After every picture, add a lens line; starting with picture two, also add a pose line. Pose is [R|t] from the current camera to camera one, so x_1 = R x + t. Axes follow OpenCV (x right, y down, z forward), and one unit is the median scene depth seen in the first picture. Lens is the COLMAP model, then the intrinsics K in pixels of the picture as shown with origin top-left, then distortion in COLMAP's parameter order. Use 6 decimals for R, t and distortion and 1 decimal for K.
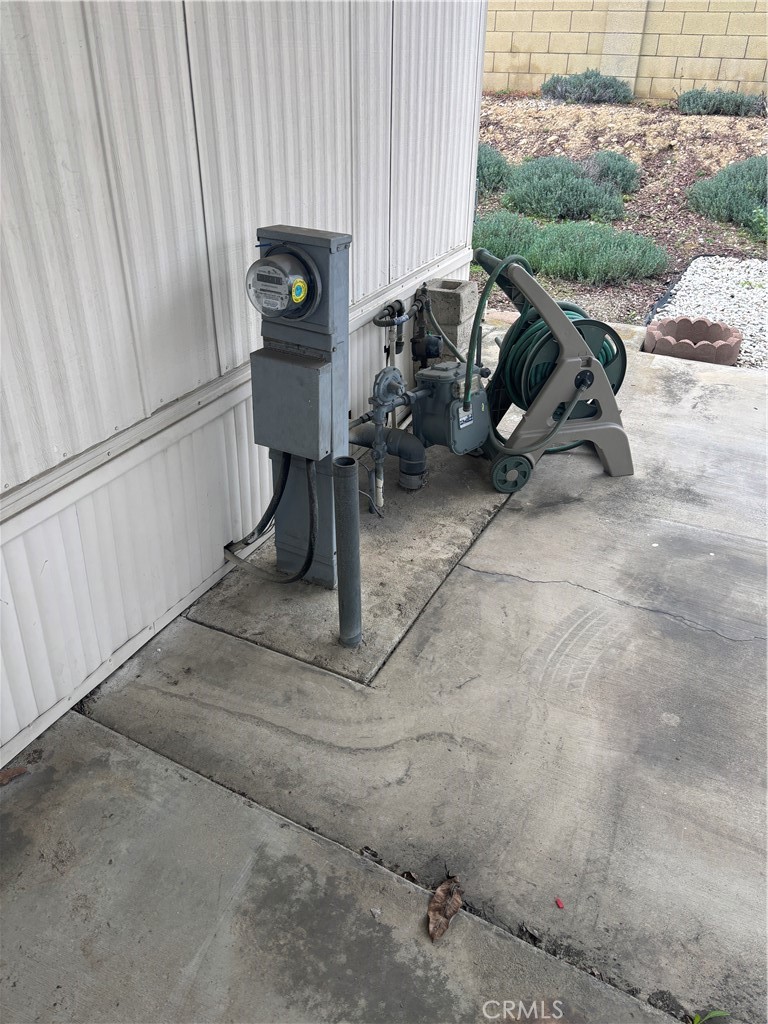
lens RADIAL K [[773.5, 0, 389.0], [0, 773.5, 509.7], [0, 0, 1]] dist [0.042340, -0.045507]
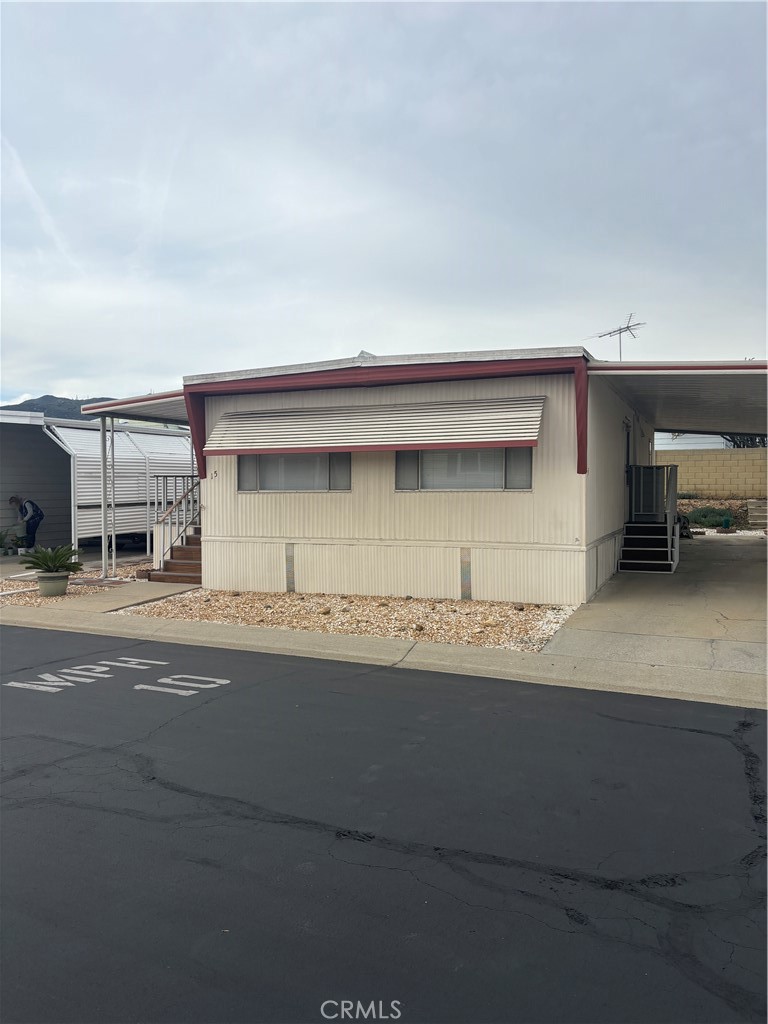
lens RADIAL K [[773.5, 0, 373.0], [0, 773.5, 505.8], [0, 0, 1]] dist [0.042340, -0.045507]
pose [[0.999362, -0.028084, 0.022048, -0.993198], [0.035209, 0.877657, -0.477995, 1.074739], [-0.005926, 0.478466, 0.878086, -1.924632]]
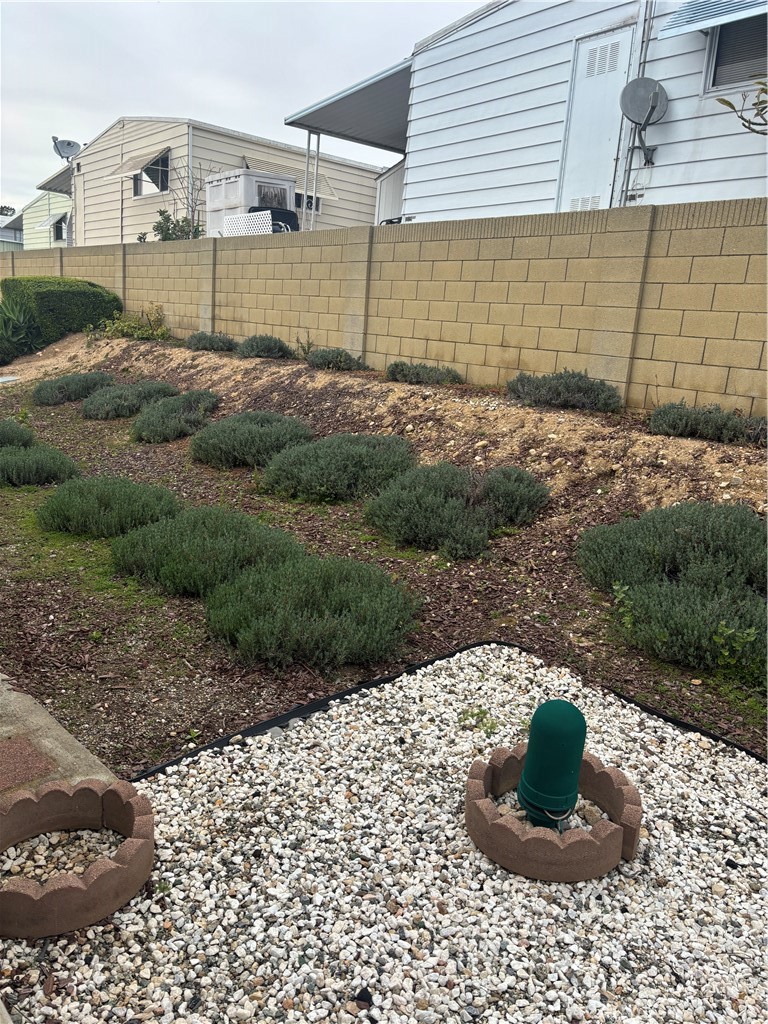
lens RADIAL K [[773.5, 0, 387.6], [0, 773.5, 507.2], [0, 0, 1]] dist [0.042340, -0.045507]
pose [[0.933607, 0.127904, -0.334691, 0.386270], [-0.225639, 0.935496, -0.271908, -0.181969], [0.278324, 0.329375, 0.902246, 0.290191]]
